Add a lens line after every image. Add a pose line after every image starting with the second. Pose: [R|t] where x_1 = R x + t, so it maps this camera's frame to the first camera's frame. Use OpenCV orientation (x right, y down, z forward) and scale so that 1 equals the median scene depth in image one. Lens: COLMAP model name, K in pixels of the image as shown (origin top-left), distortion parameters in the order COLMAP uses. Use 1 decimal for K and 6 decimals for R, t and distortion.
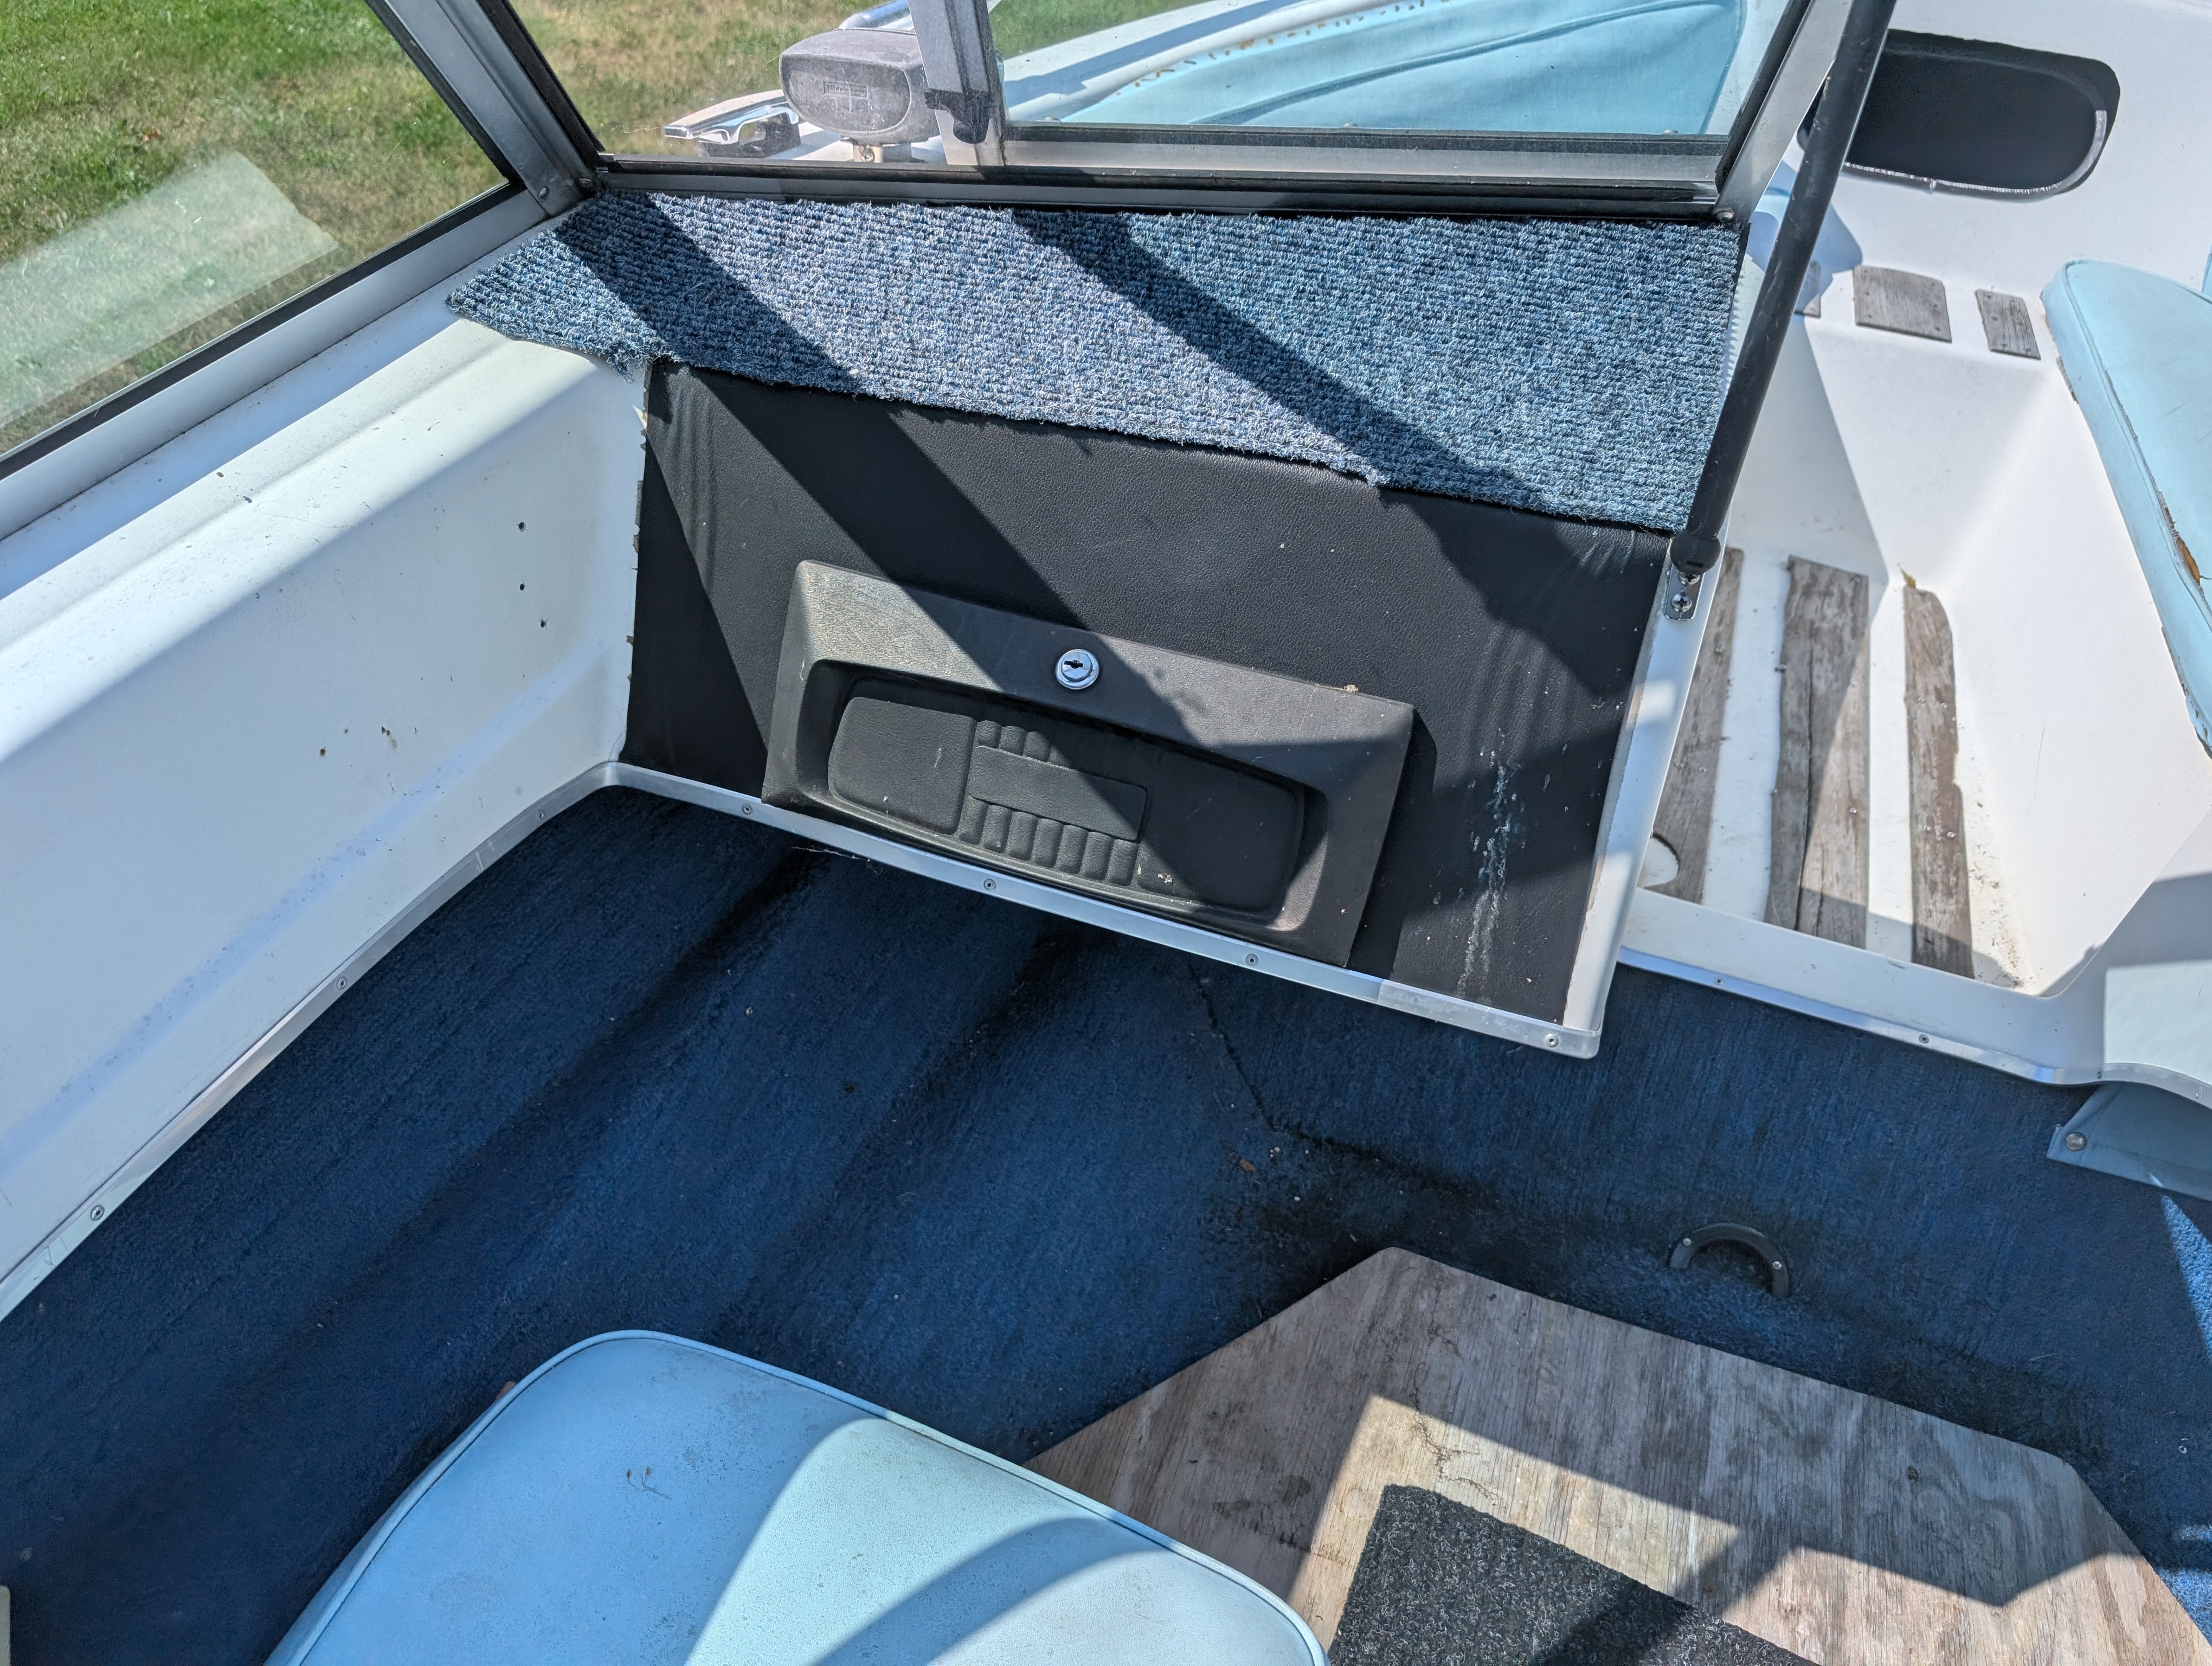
lens RADIAL K [[1574.0, 0, 1106.0], [0, 1574.0, 833.0], [0, 0, 1]] dist [-0.002448, -0.002758]
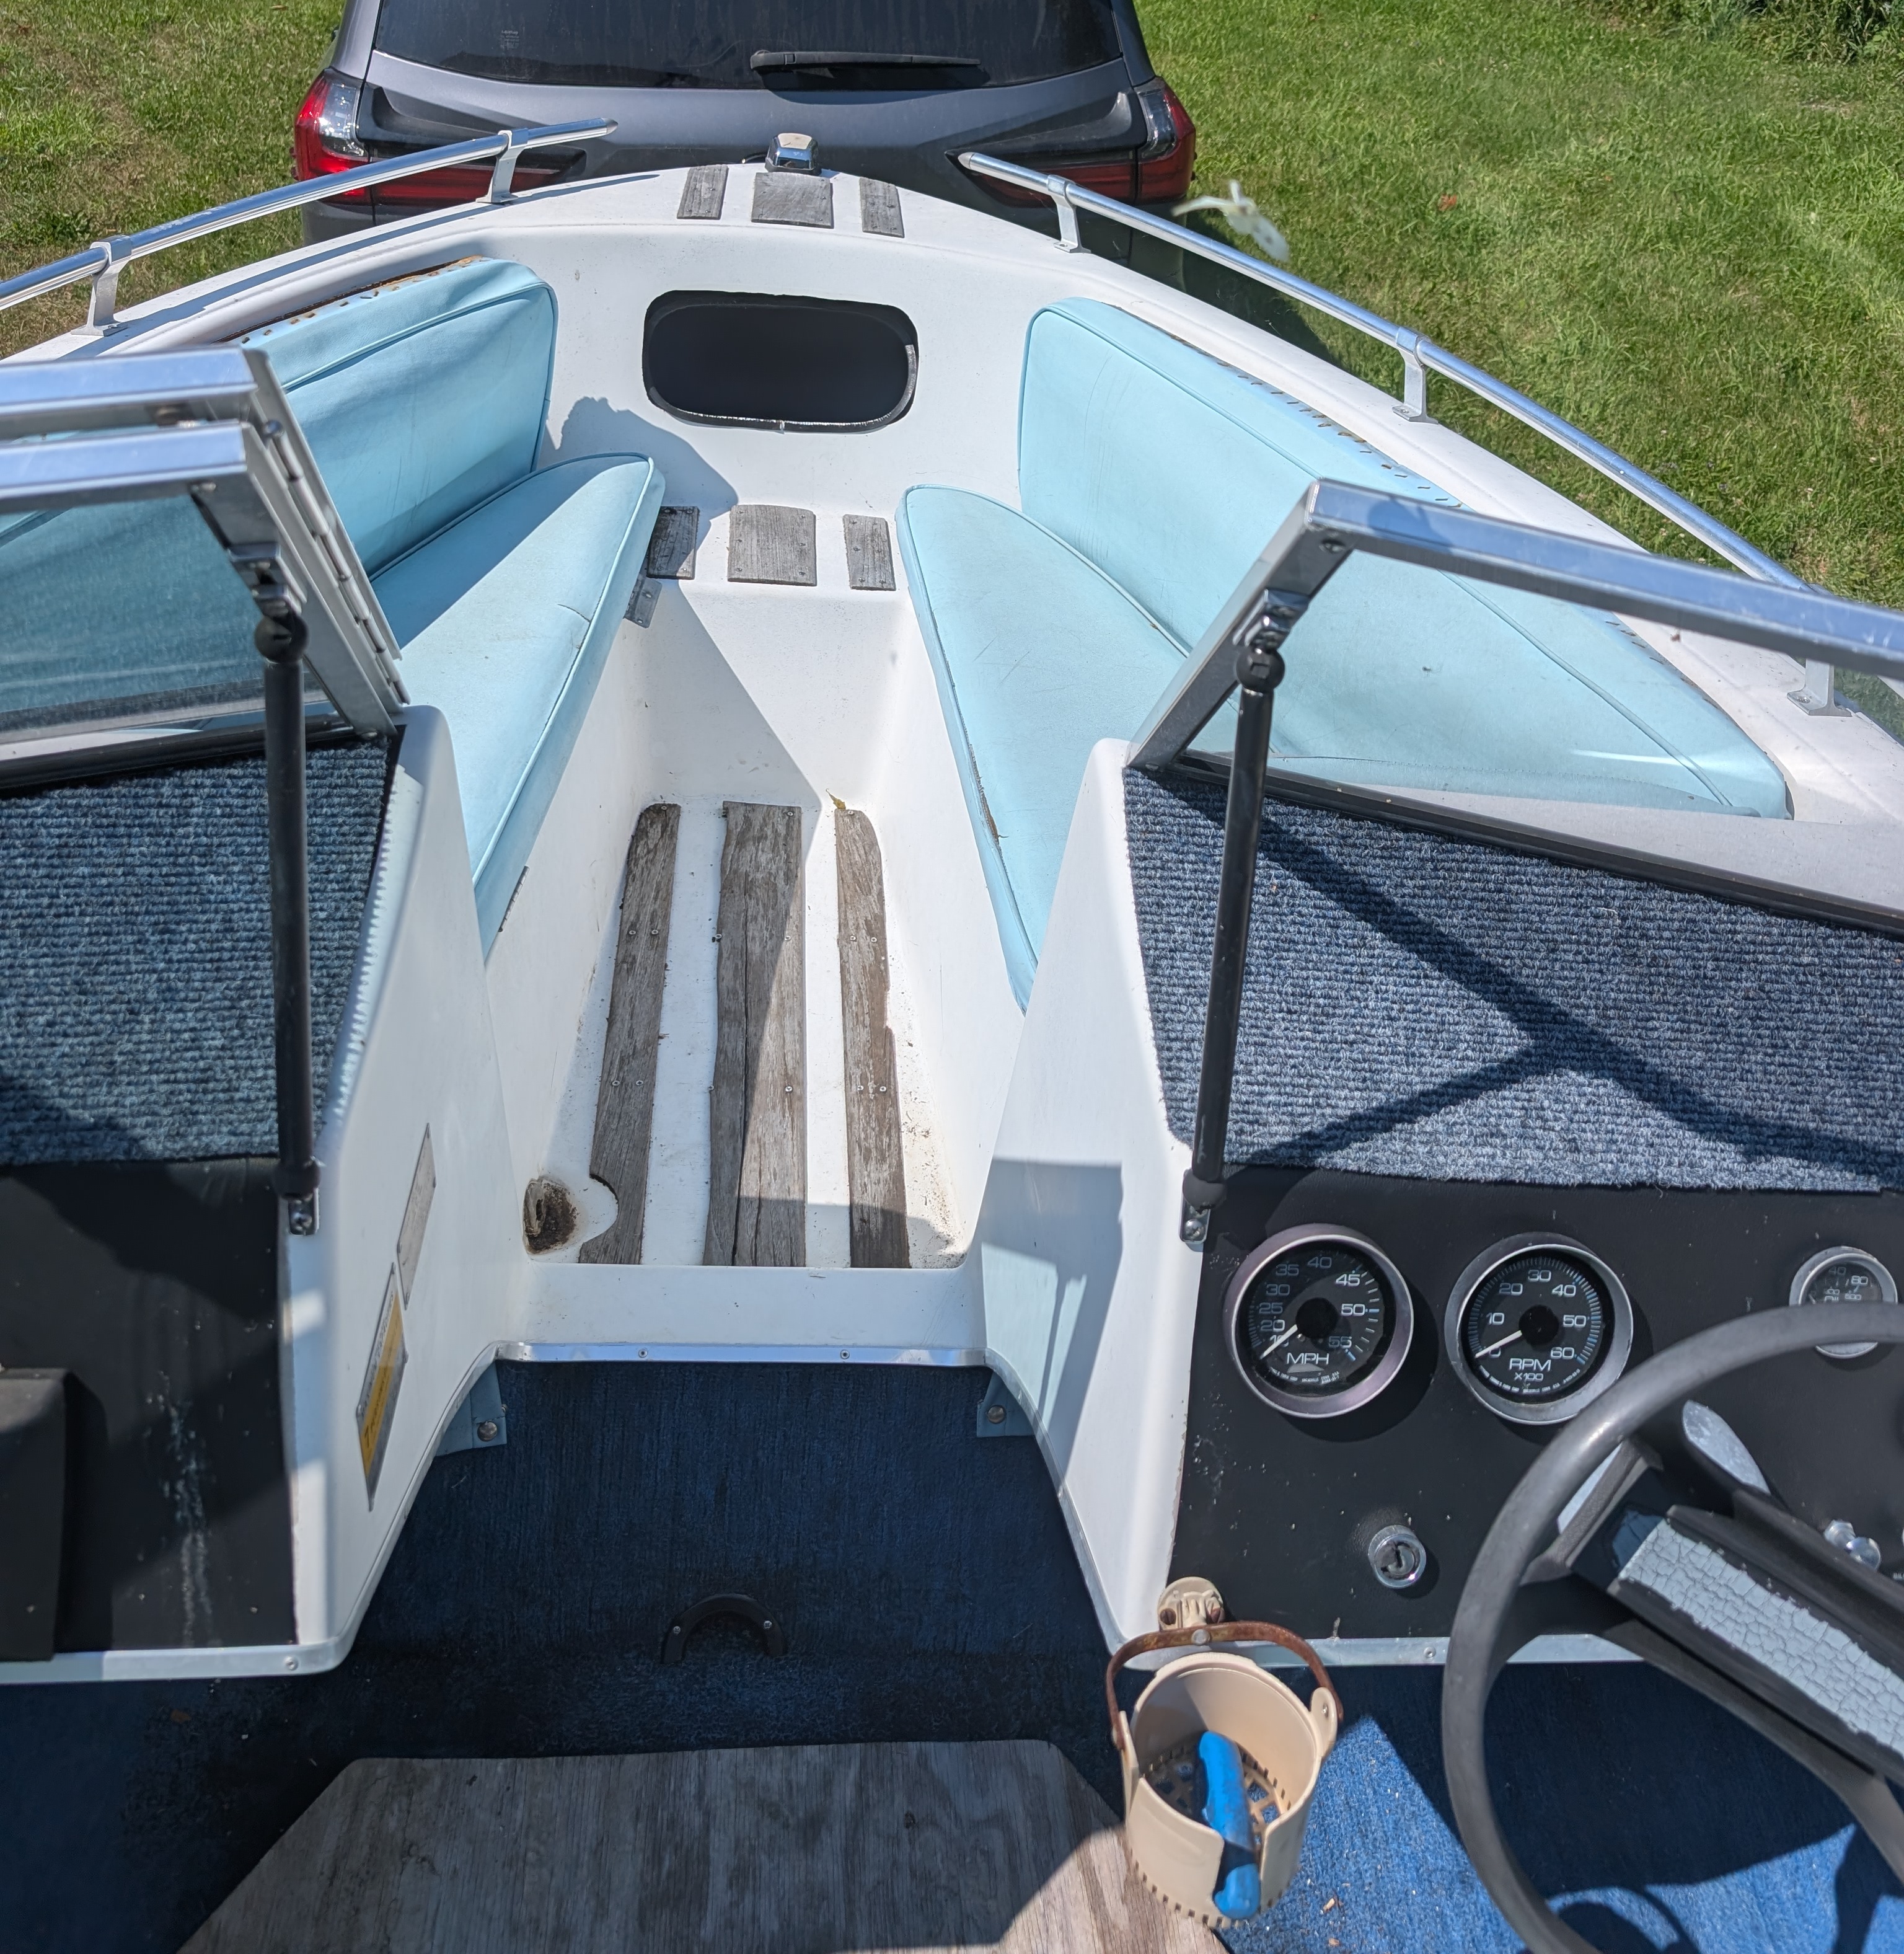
lens RADIAL K [[1796.2, 0, 947.7], [0, 1796.2, 614.5], [0, 0, 1]] dist [-0.016572, 0.001992]
pose [[0.916640, -0.170738, 0.361414, 0.219327], [0.224177, 0.968185, -0.111183, -0.167677], [-0.330932, 0.182936, 0.925753, -0.158877]]
